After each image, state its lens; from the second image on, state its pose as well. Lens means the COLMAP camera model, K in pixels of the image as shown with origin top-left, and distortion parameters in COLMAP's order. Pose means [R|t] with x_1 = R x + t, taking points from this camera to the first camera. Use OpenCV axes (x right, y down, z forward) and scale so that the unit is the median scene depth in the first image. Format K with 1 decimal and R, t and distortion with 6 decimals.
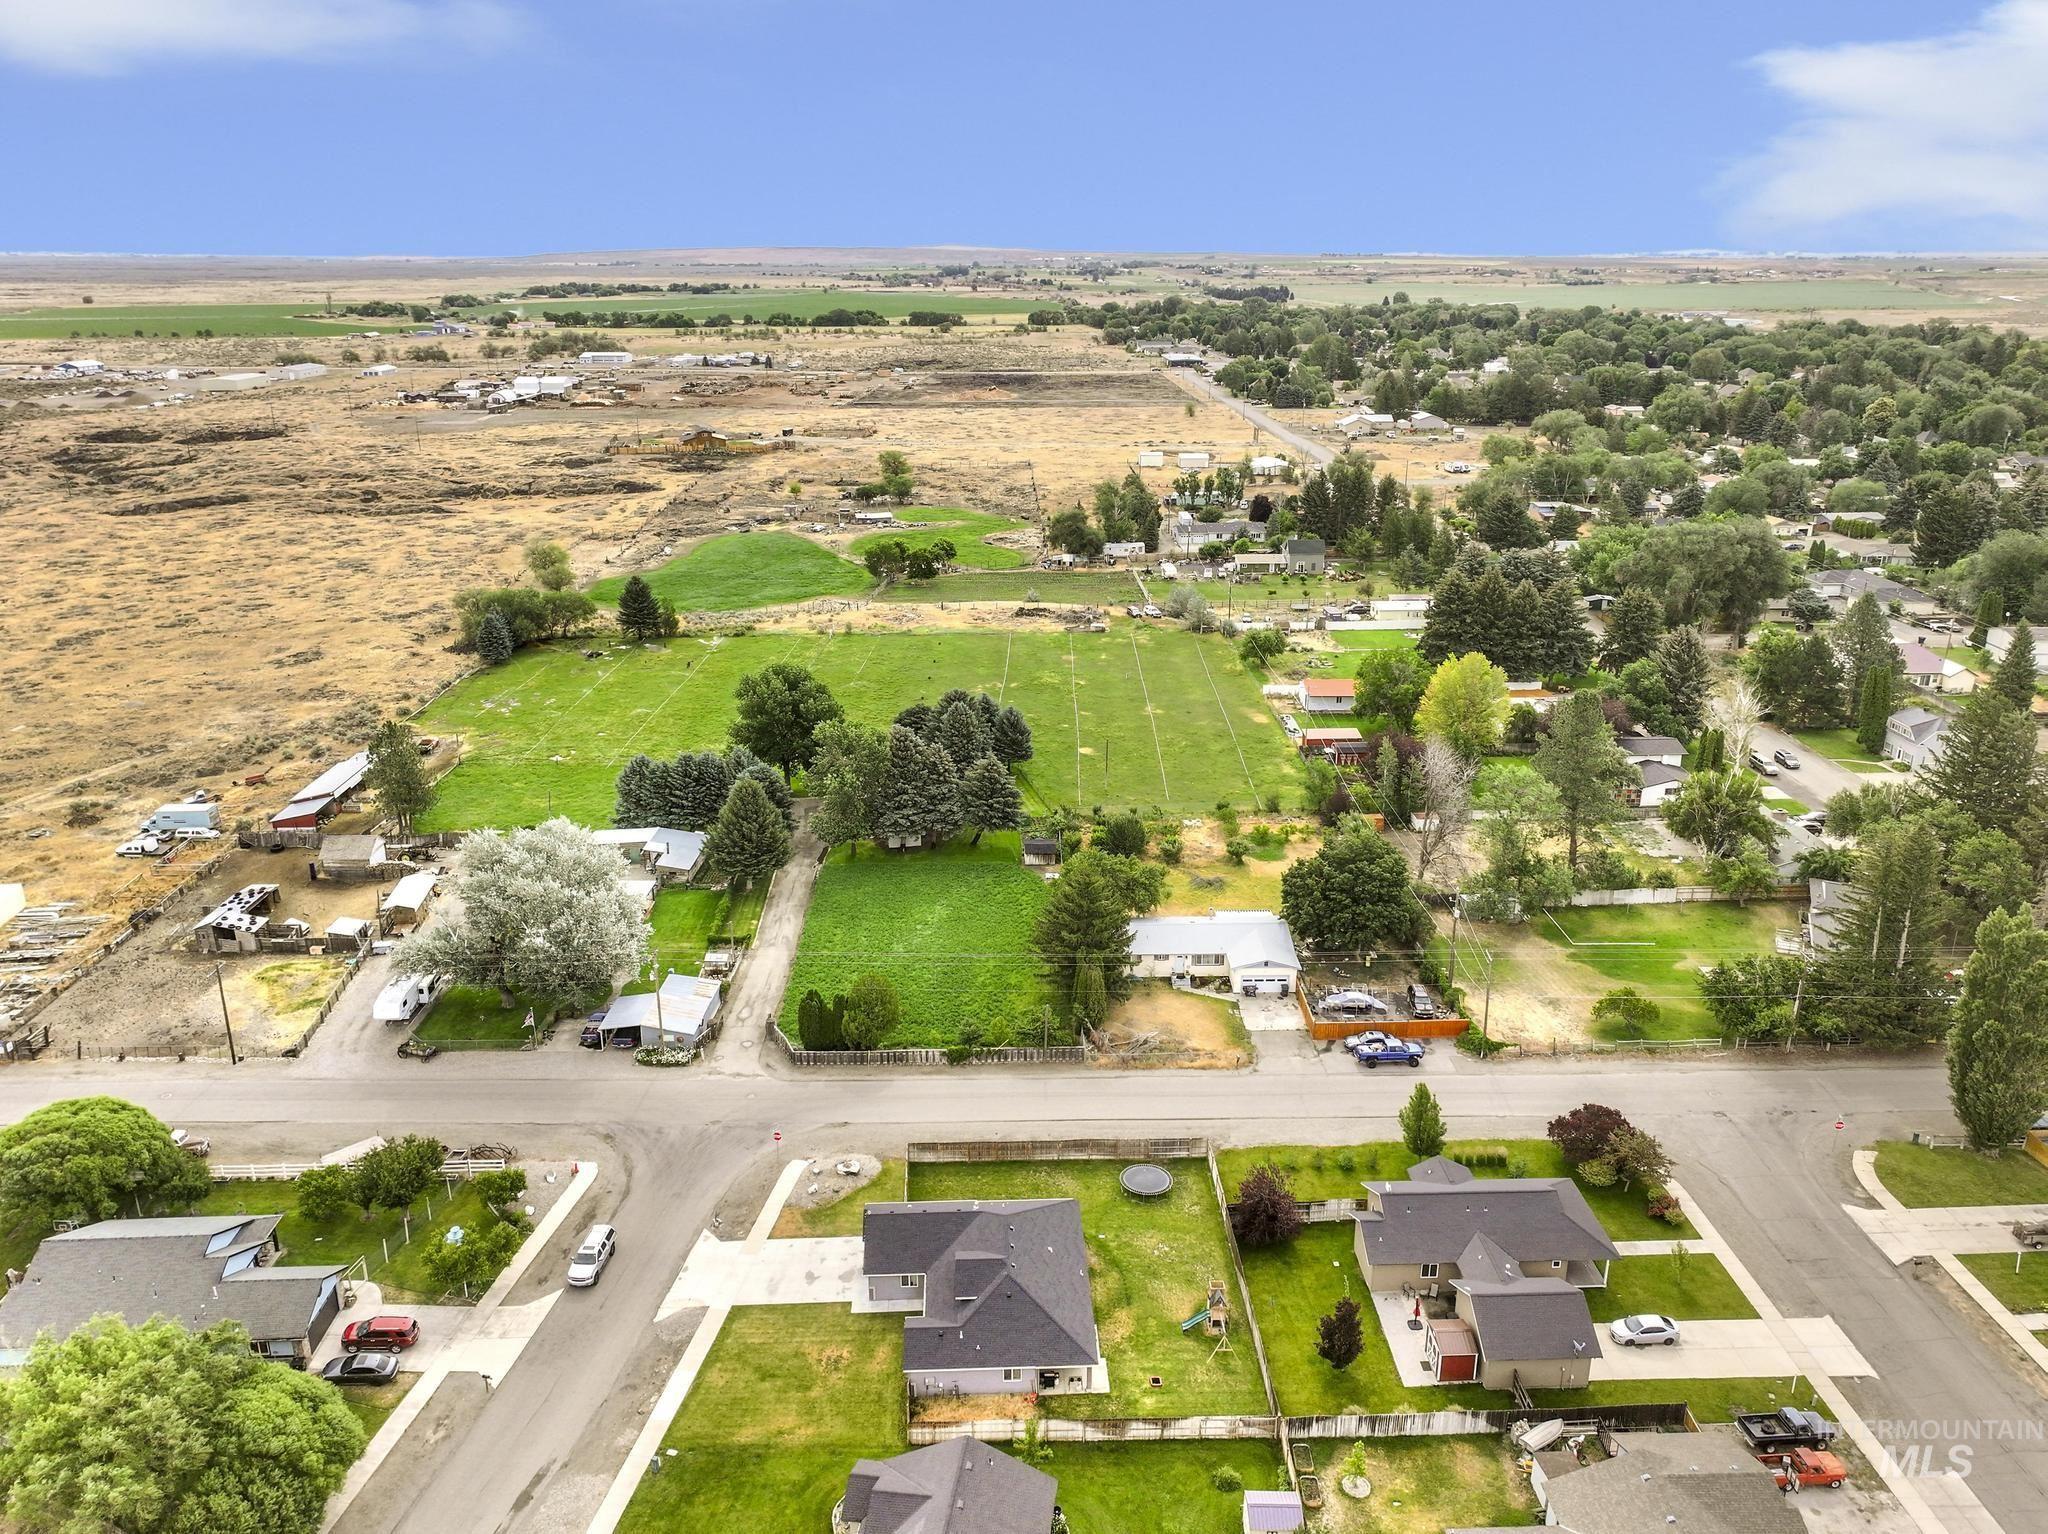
lens RADIAL K [[1485.0, 0, 1024.0], [0, 1485.0, 767.0], [0, 0, 1]] dist [-0.000051, -0.001587]
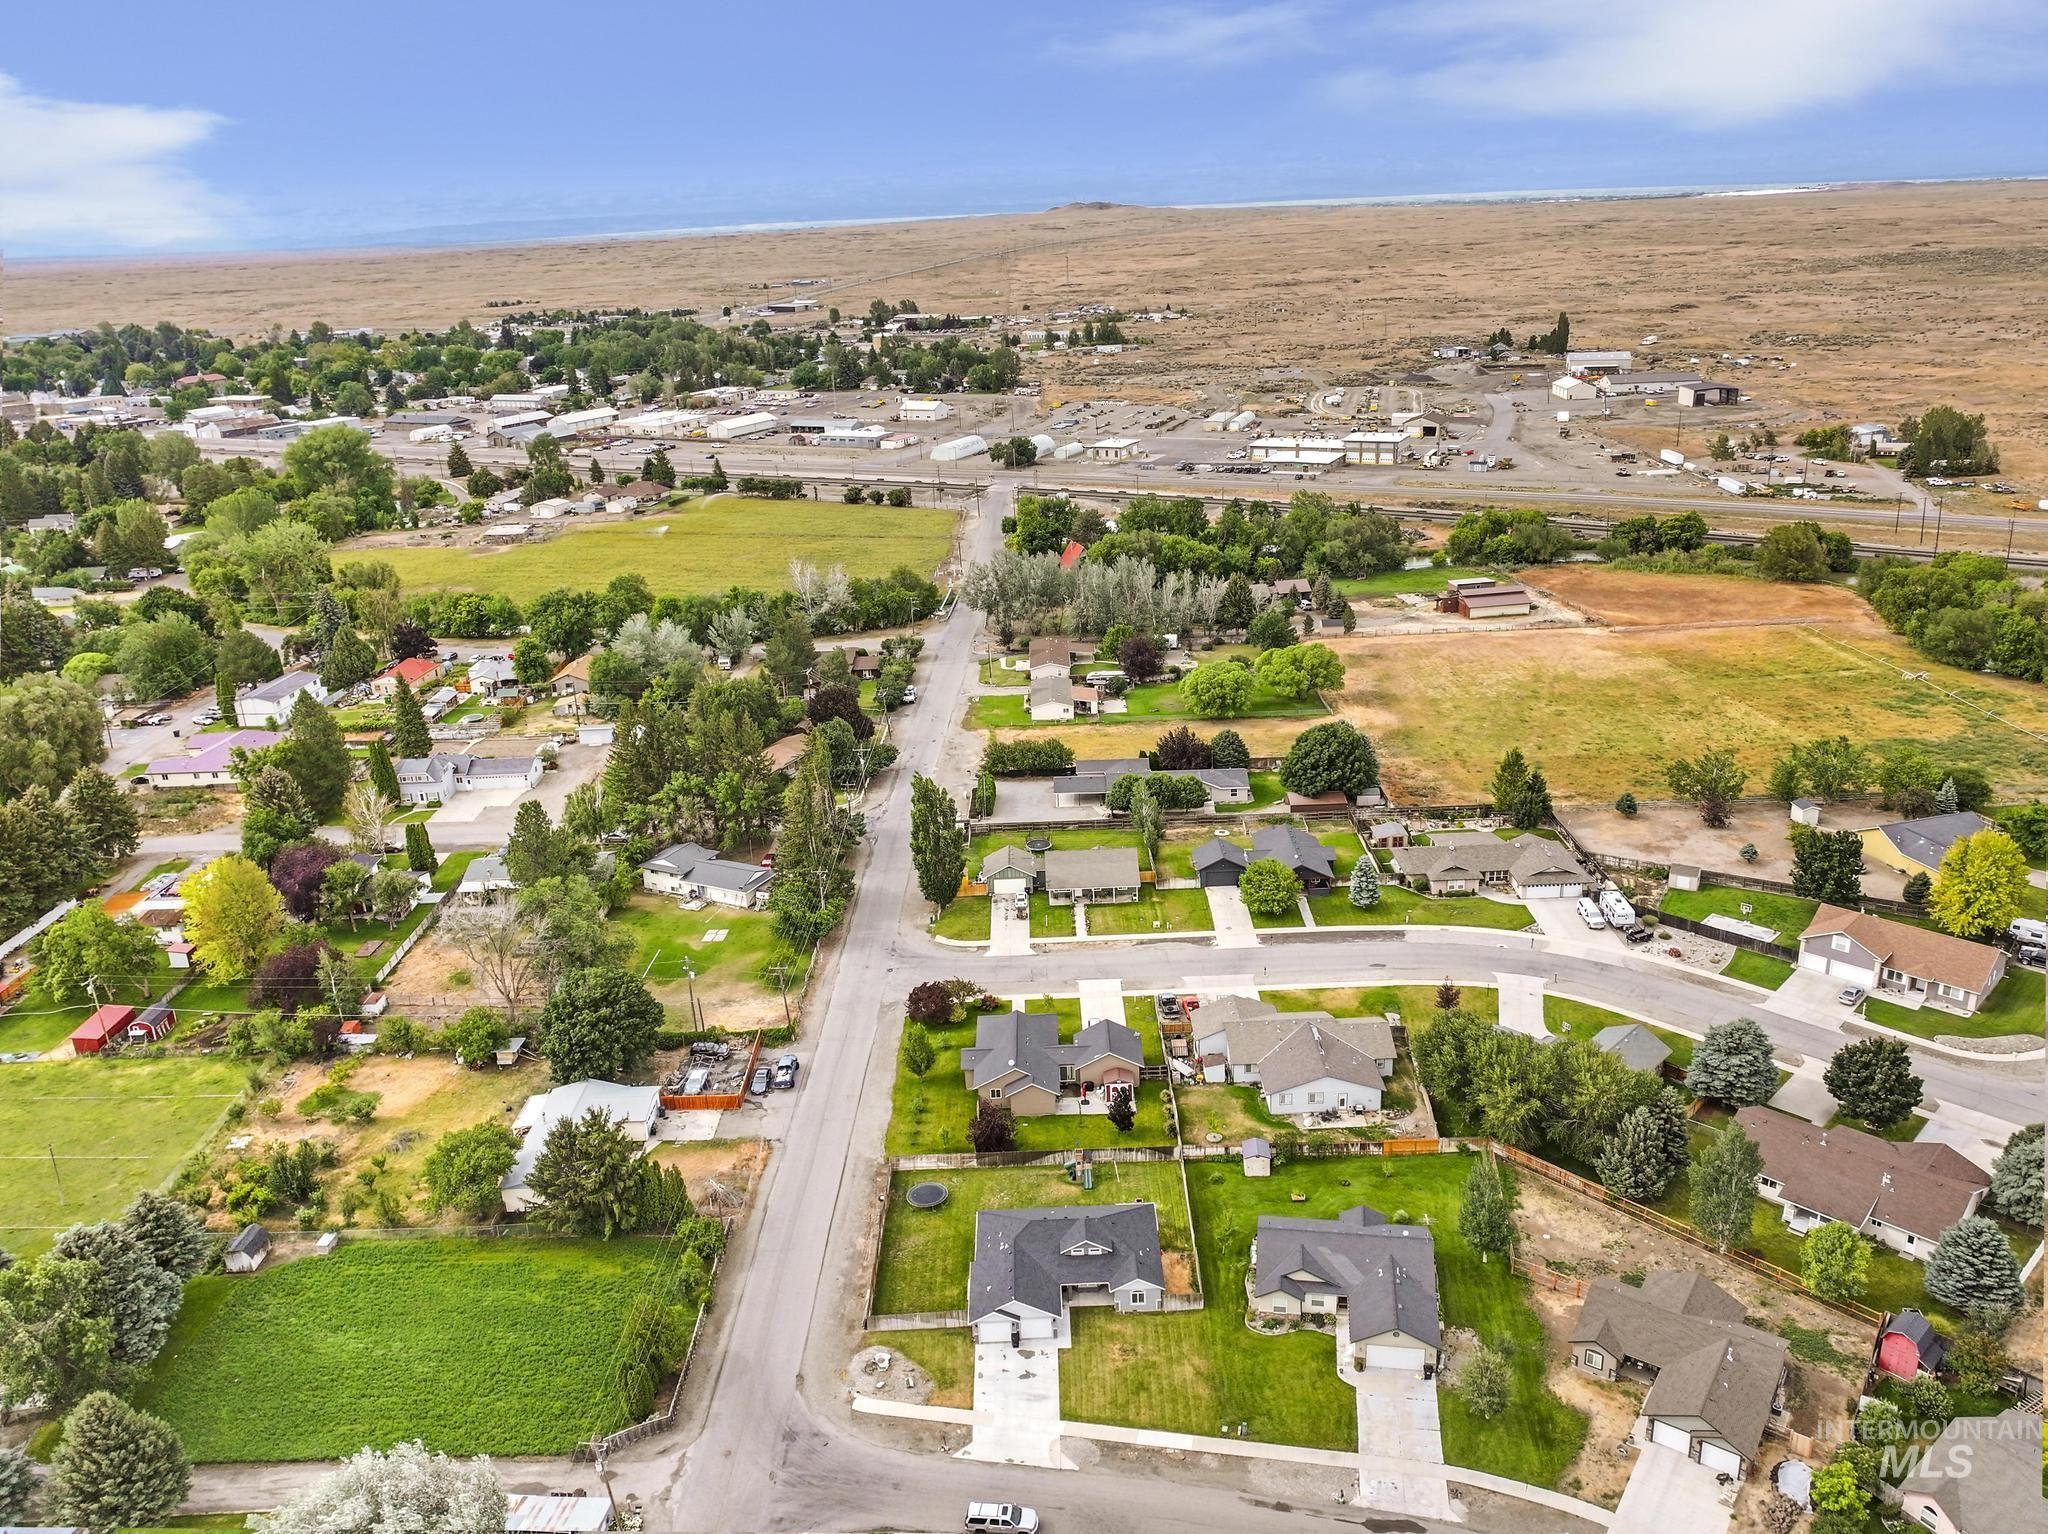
lens RADIAL K [[1485.0, 0, 1024.0], [0, 1485.0, 767.0], [0, 0, 1]] dist [-0.000051, -0.001587]
pose [[0.034601, -0.348370, 0.936718, -0.985625], [0.370229, 0.875062, 0.311764, -0.417109], [-0.928296, 0.336013, 0.159255, 0.575920]]
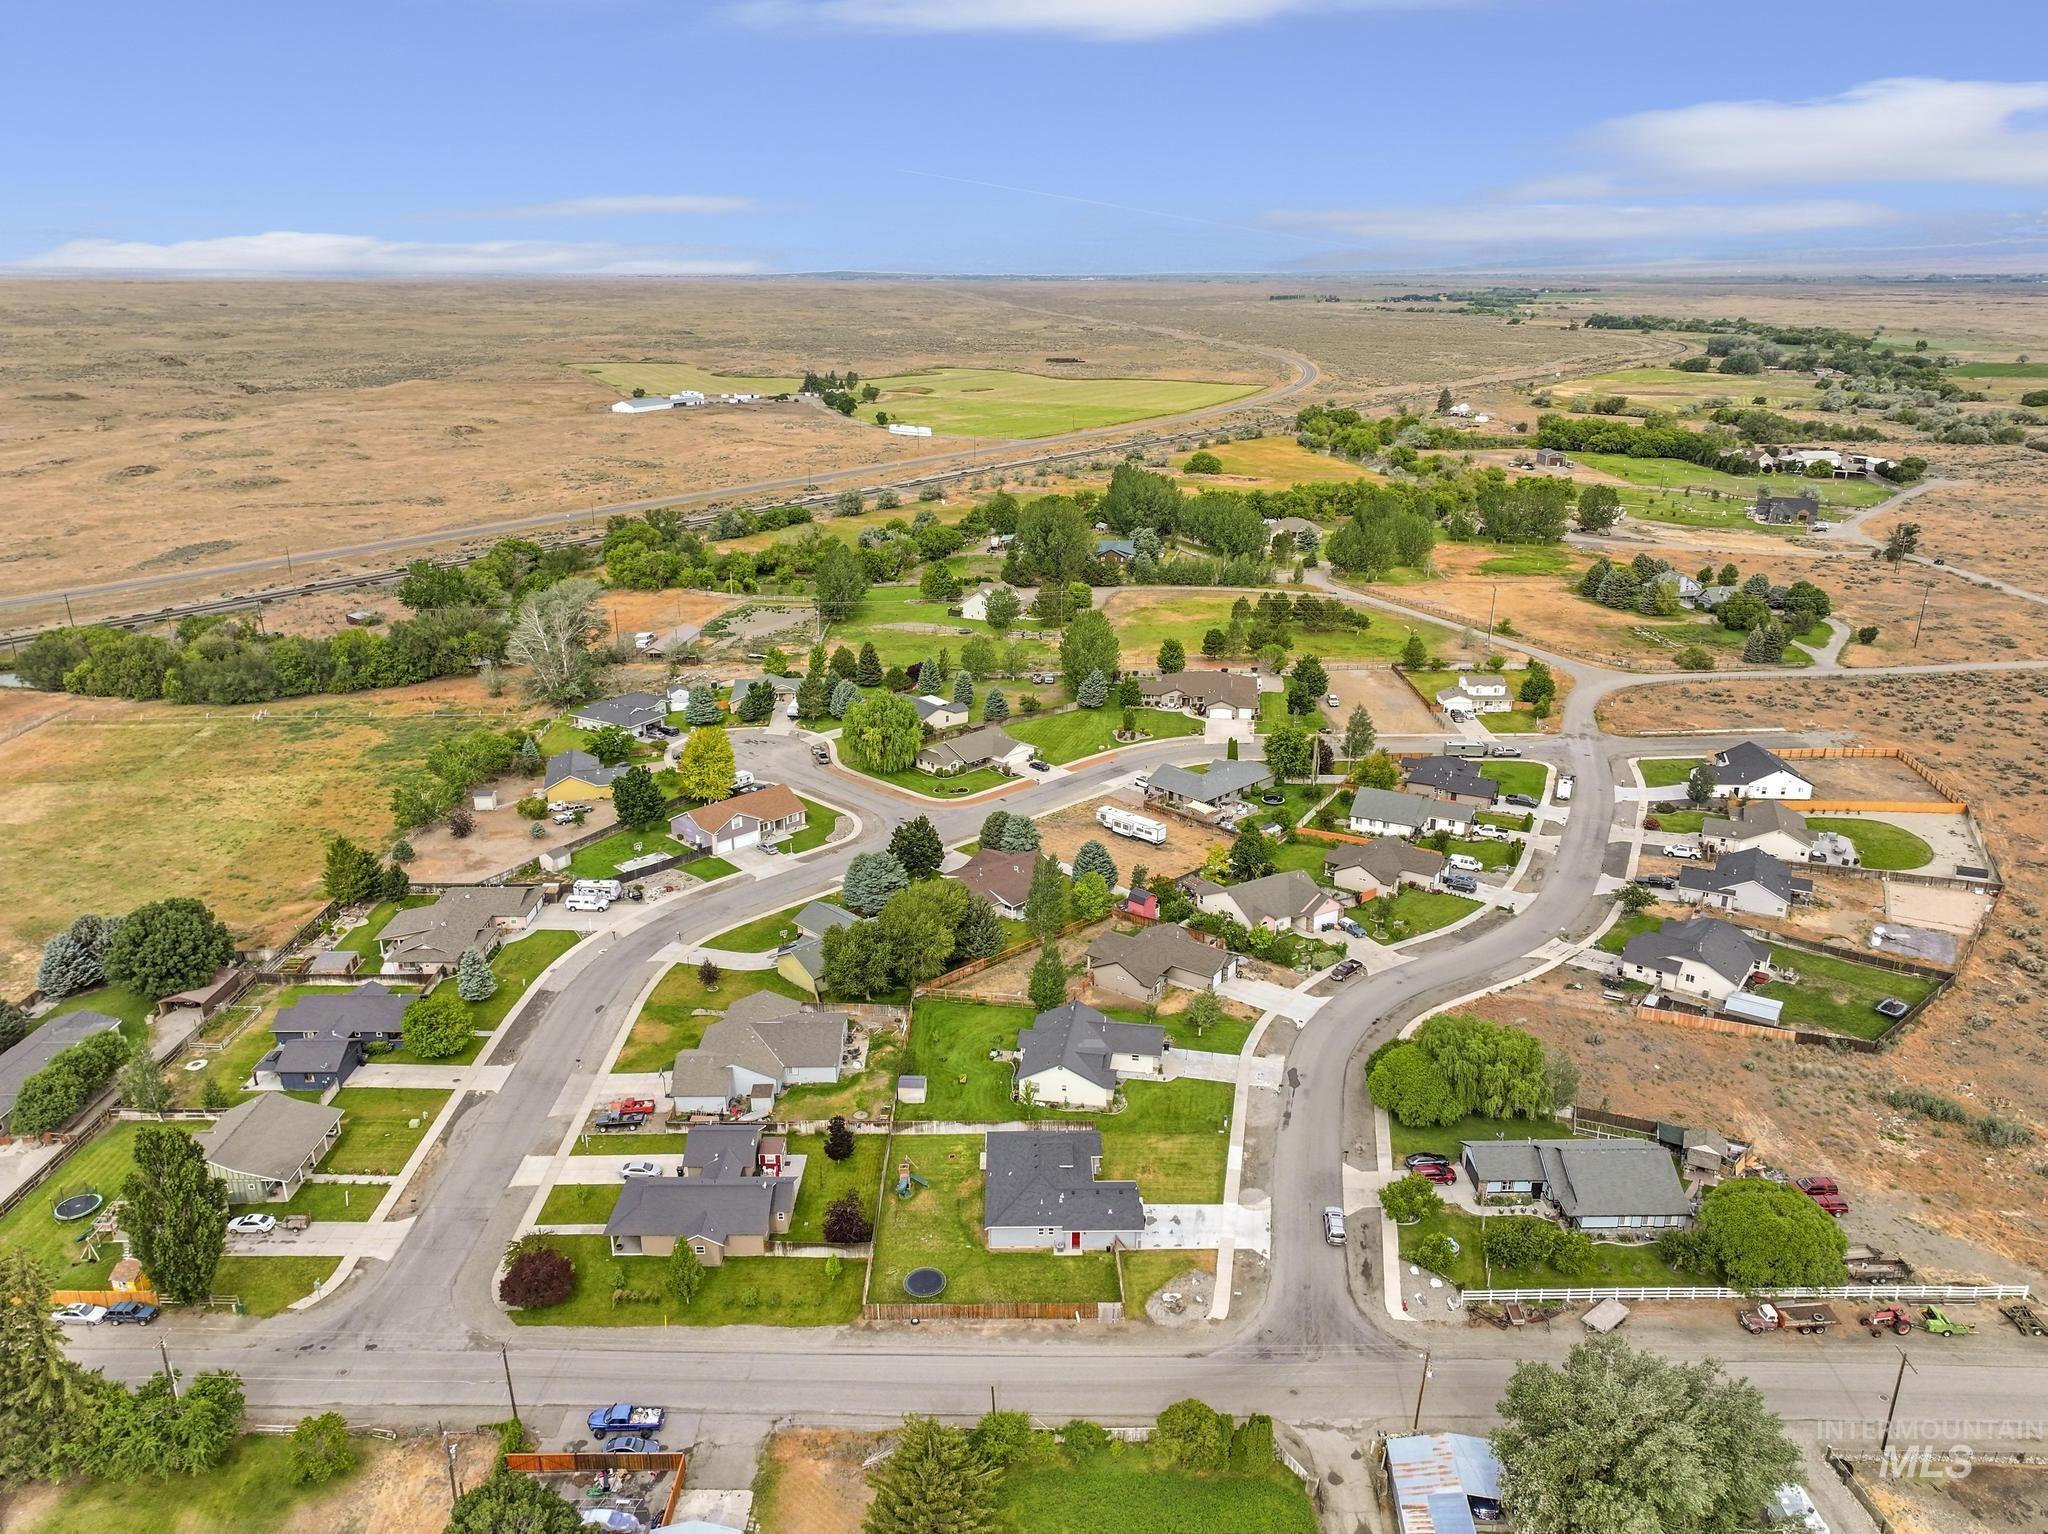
lens RADIAL K [[1485.0, 0, 1024.0], [0, 1485.0, 767.0], [0, 0, 1]] dist [-0.000051, -0.001587]
pose [[-0.999648, -0.007017, 0.025576, -0.027461], [0.010232, 0.787657, 0.616030, -0.790141], [-0.024468, 0.616075, -0.787308, 1.664172]]
